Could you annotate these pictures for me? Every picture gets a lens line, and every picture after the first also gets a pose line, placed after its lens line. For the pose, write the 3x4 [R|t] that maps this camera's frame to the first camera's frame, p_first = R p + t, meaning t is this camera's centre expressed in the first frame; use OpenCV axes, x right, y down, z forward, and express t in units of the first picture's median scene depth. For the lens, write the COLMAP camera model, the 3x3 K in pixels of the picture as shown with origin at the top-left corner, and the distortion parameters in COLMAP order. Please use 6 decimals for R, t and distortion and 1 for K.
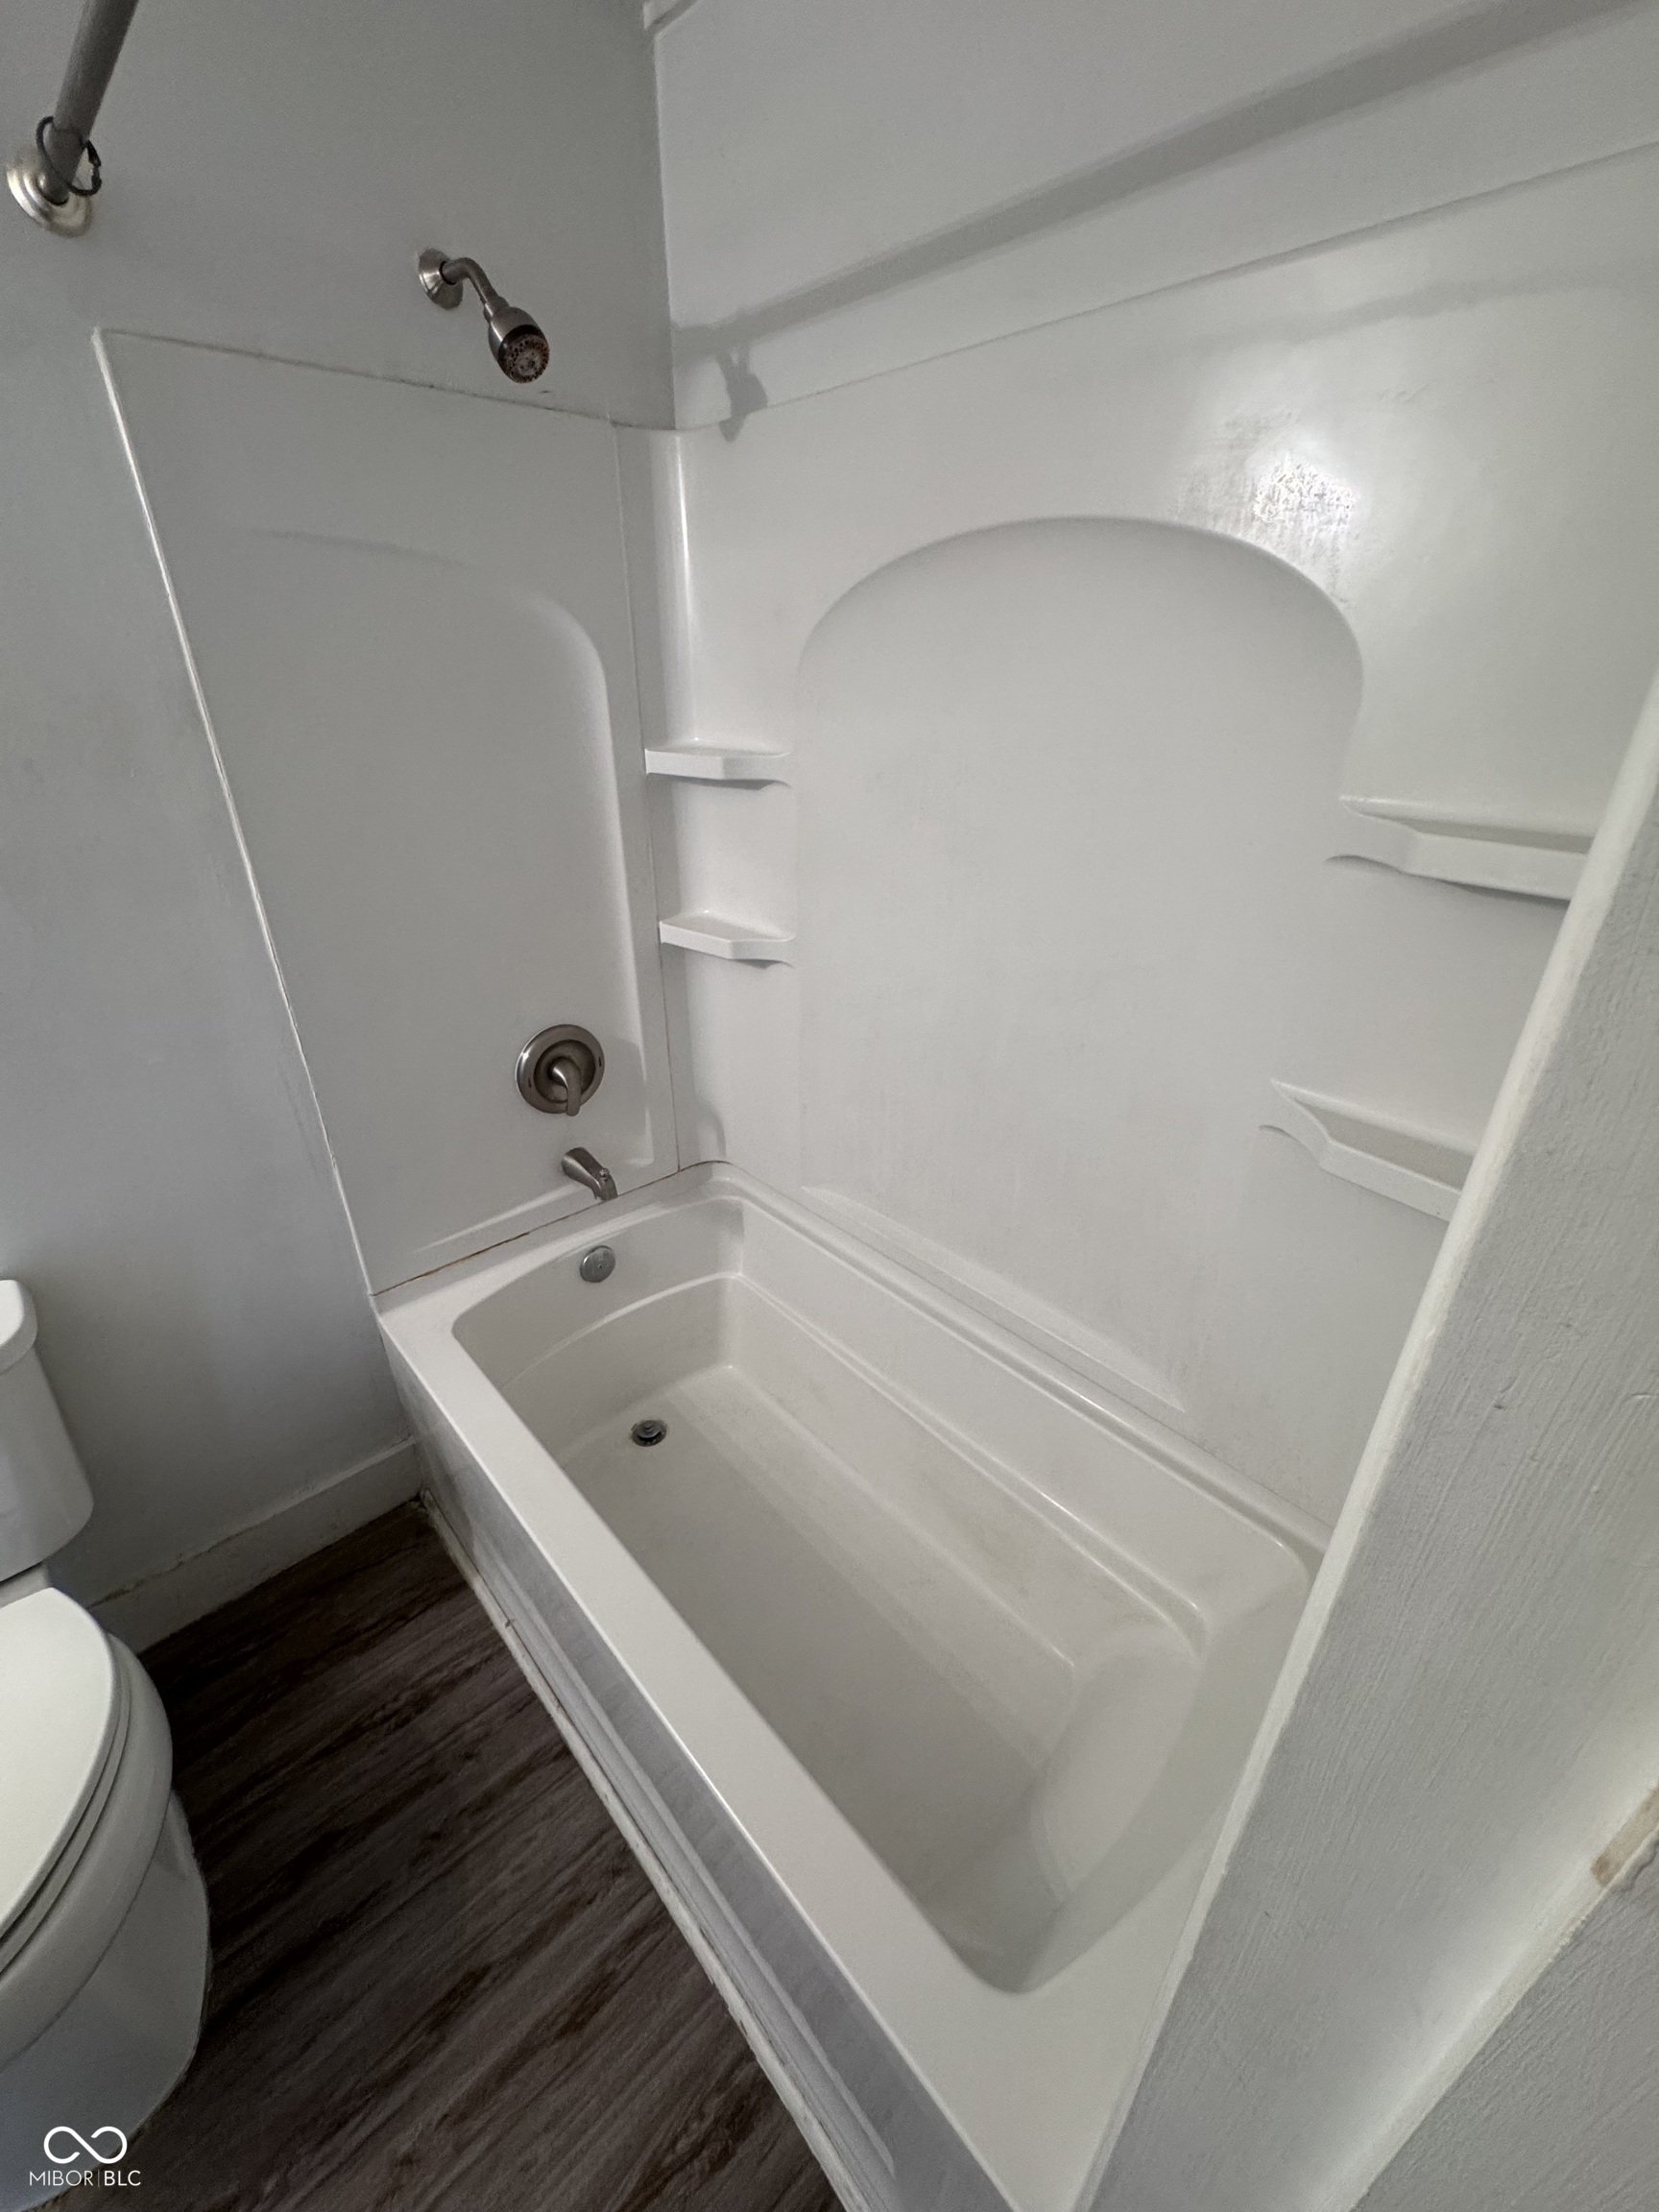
lens RADIAL K [[881.6, 0, 834.6], [0, 881.6, 1105.6], [0, 0, 1]] dist [-0.003137, 0.000338]
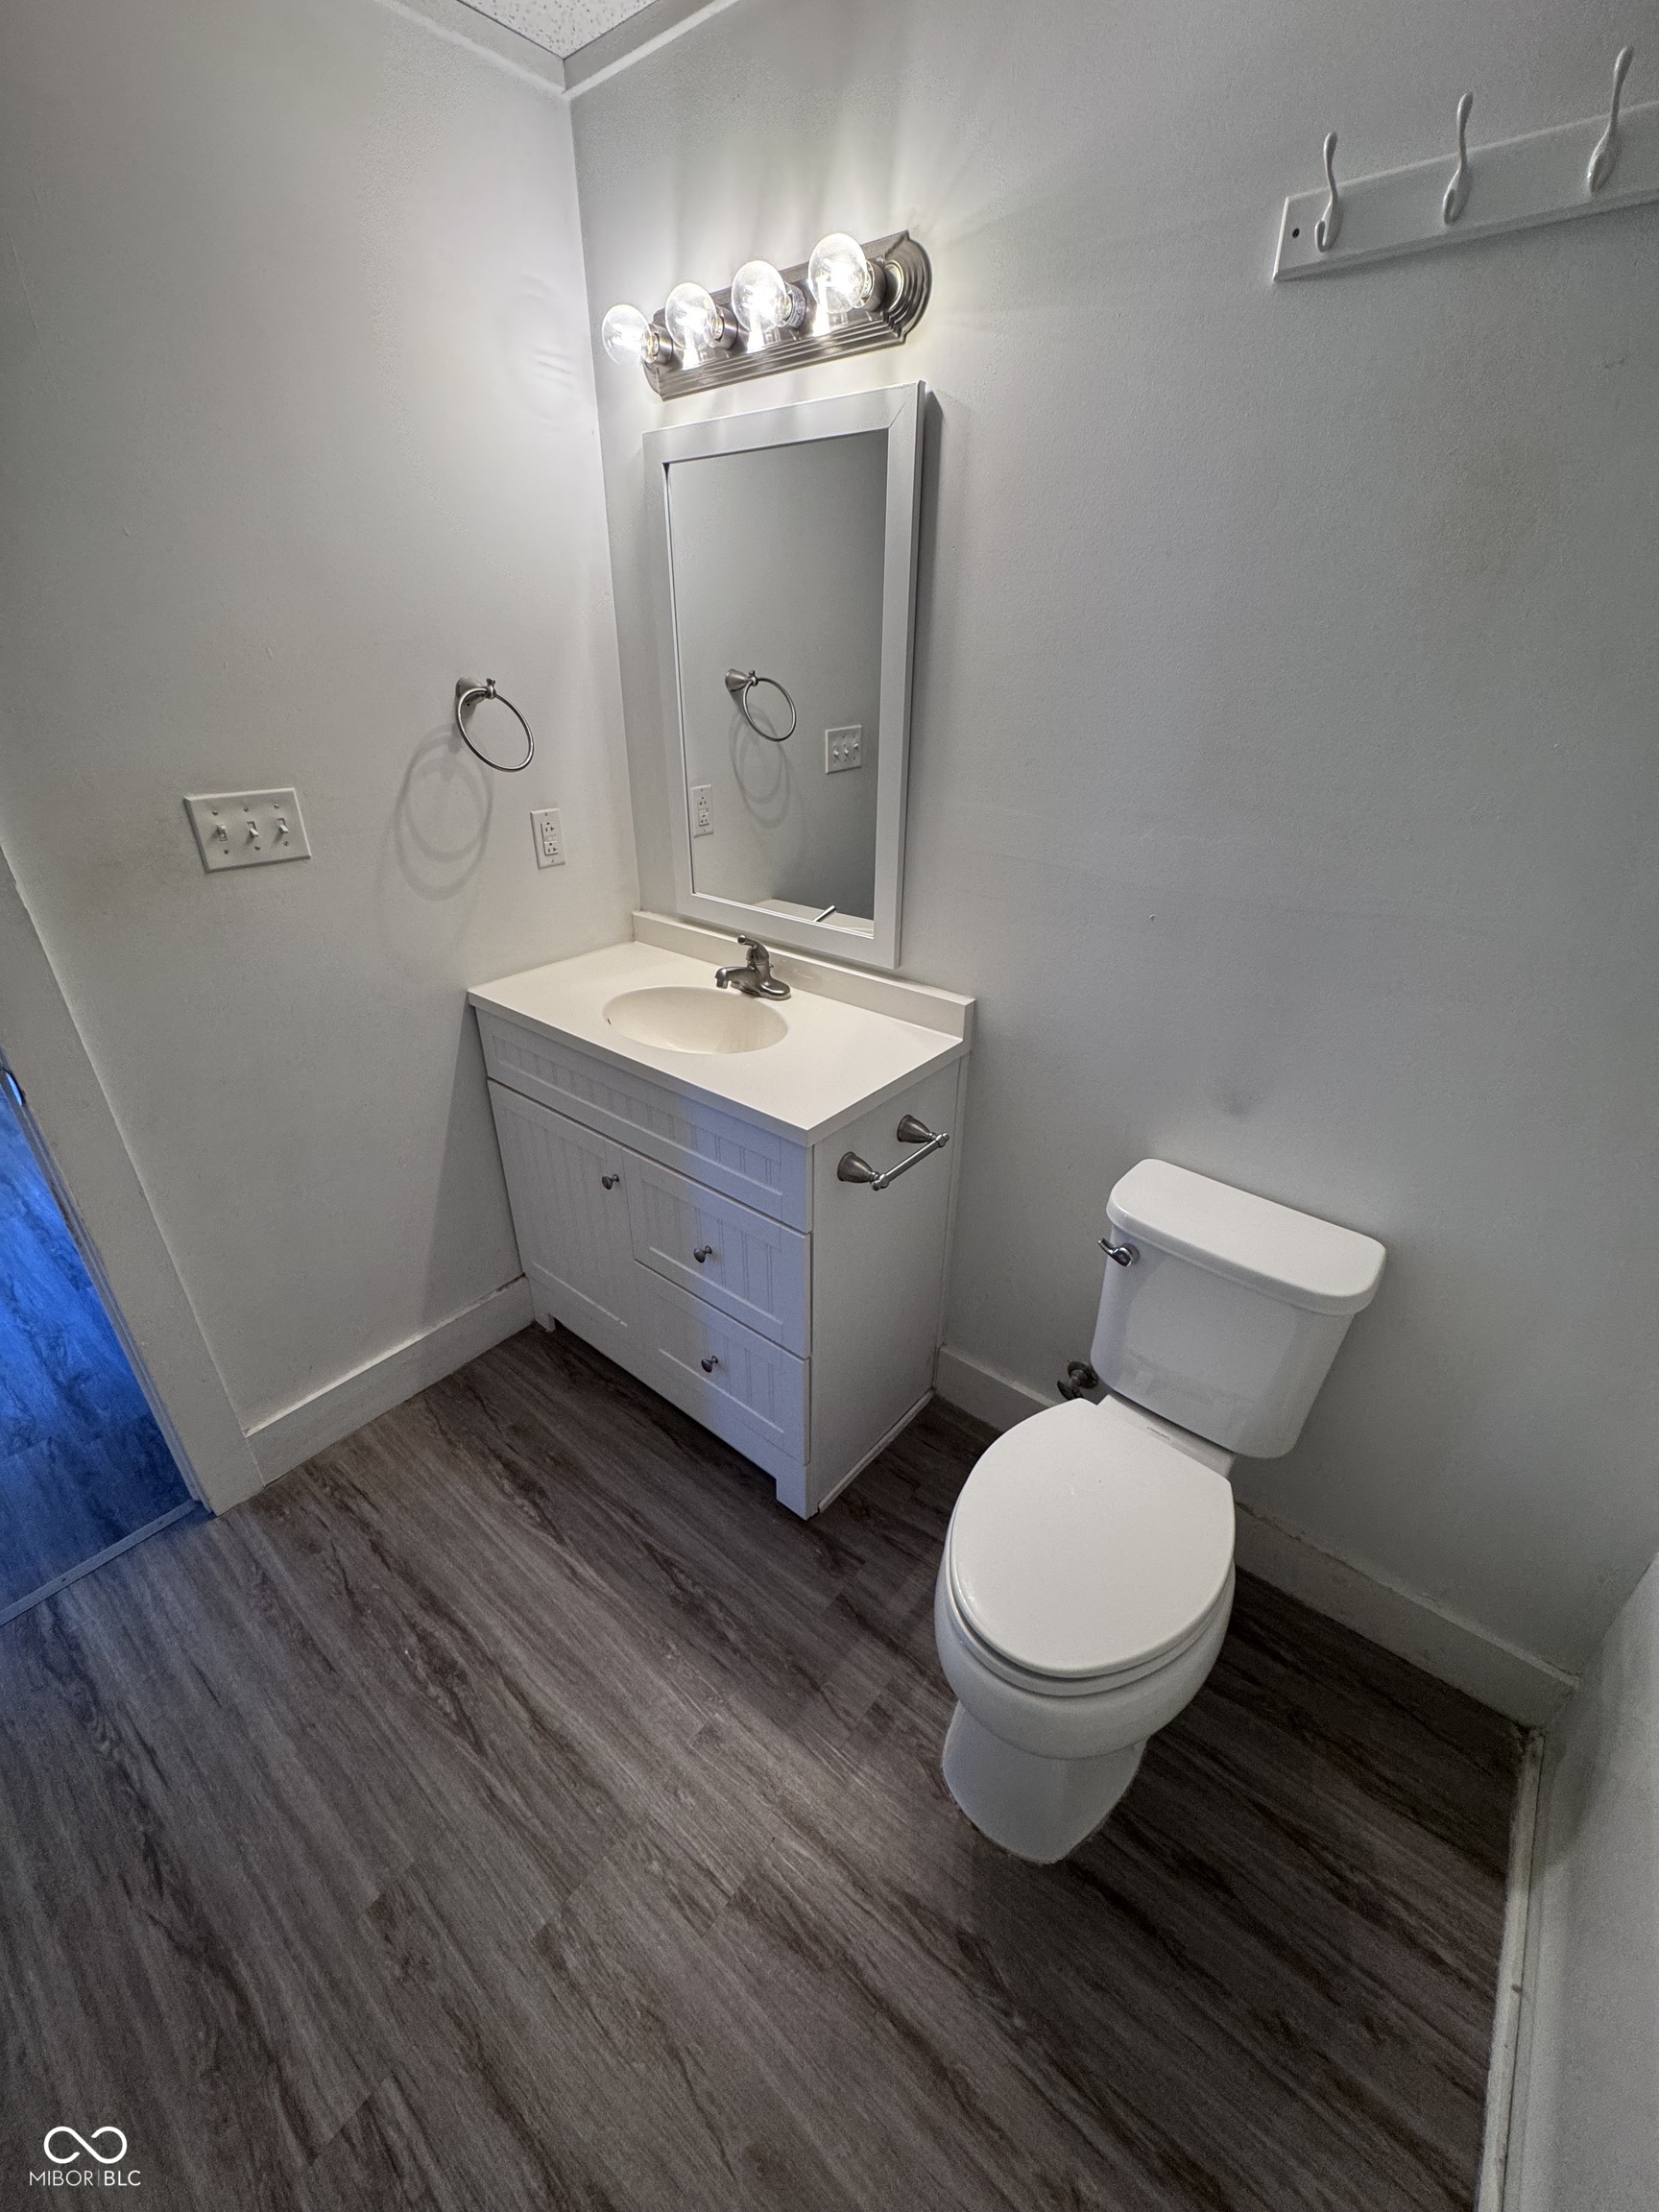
lens RADIAL K [[881.6, 0, 826.6], [0, 881.6, 1103.7], [0, 0, 1]] dist [-0.003137, 0.000338]
pose [[0.132334, 0.450099, -0.883119, -0.135475], [-0.446902, 0.822351, 0.352160, -0.011676], [0.884741, 0.348064, 0.309975, 0.018378]]
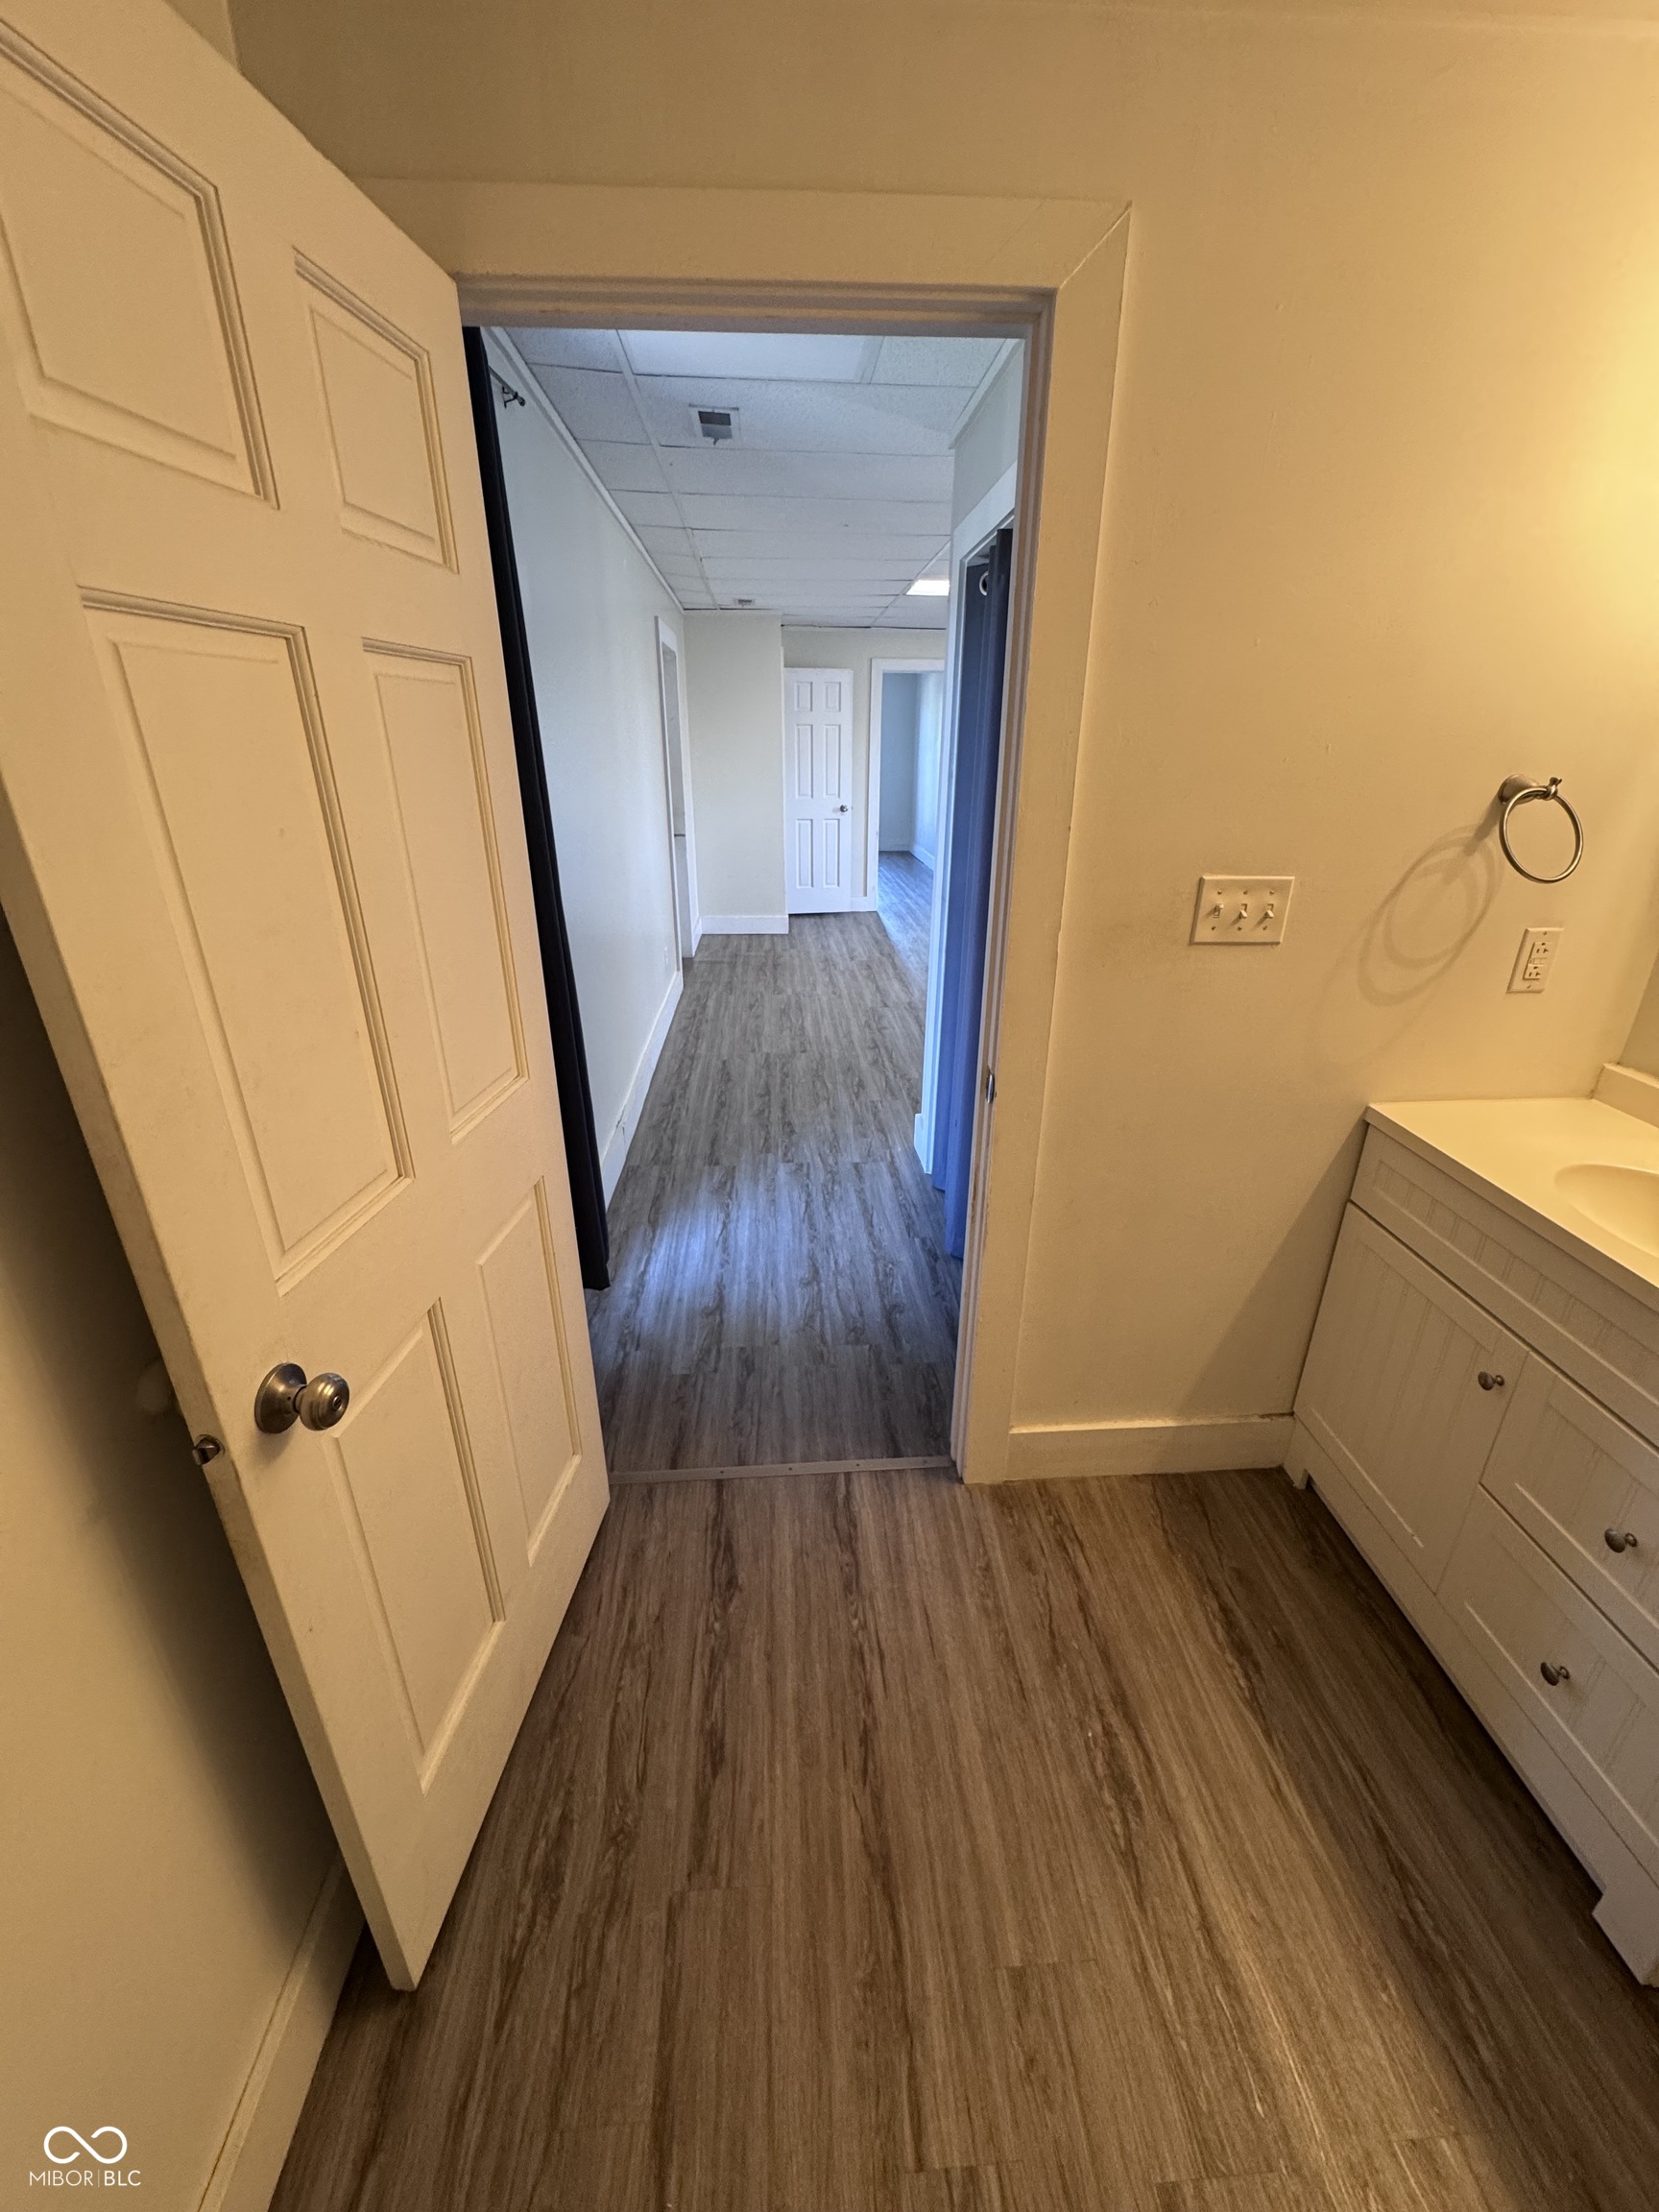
lens RADIAL K [[881.6, 0, 828.7], [0, 881.6, 1105.6], [0, 0, 1]] dist [-0.003137, 0.000338]
pose [[-0.639987, 0.291264, -0.711043, -0.126111], [-0.347564, 0.715562, 0.605946, 0.073970], [0.685286, 0.634930, -0.356718, -0.163128]]
